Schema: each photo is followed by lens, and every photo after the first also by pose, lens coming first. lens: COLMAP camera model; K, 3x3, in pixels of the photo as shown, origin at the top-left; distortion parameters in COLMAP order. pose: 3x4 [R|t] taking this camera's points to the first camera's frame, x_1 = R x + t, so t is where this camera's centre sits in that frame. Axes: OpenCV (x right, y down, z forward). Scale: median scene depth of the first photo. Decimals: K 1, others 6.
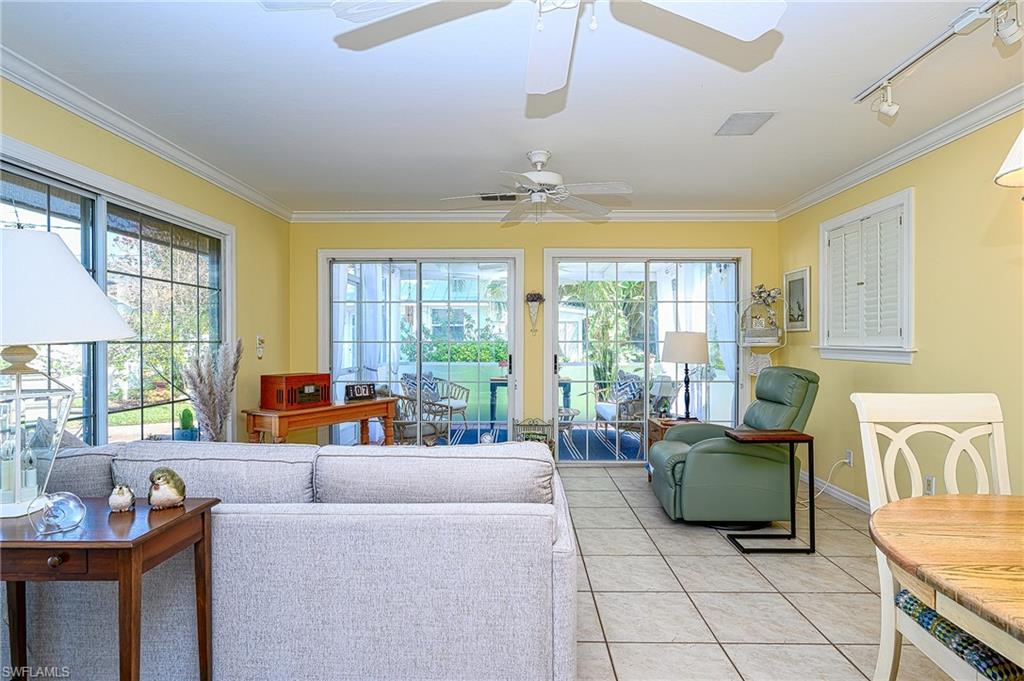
lens RADIAL K [[546.1, 0, 512.2], [0, 546.1, 340.1], [0, 0, 1]] dist [-0.006564, 0.003673]
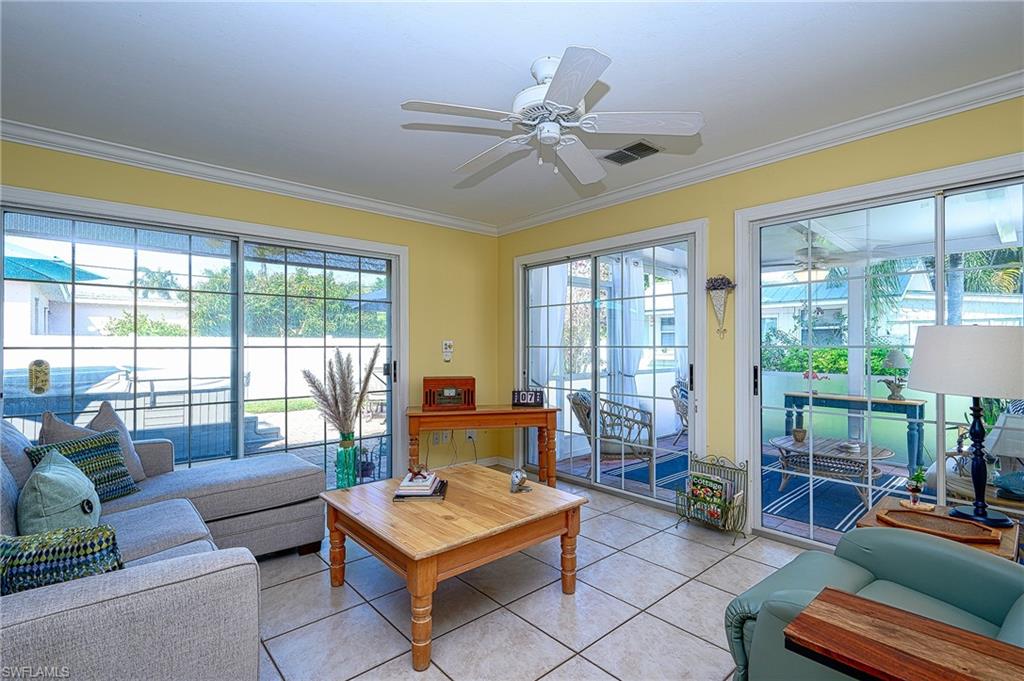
lens RADIAL K [[464.1, 0, 511.3], [0, 464.1, 342.5], [0, 0, 1]] dist [-0.010437, -0.000549]
pose [[0.679587, -0.005383, -0.733575, 0.308171], [0.000993, 0.999979, -0.006418, 0.000733], [0.733594, 0.003633, 0.679578, 0.419102]]
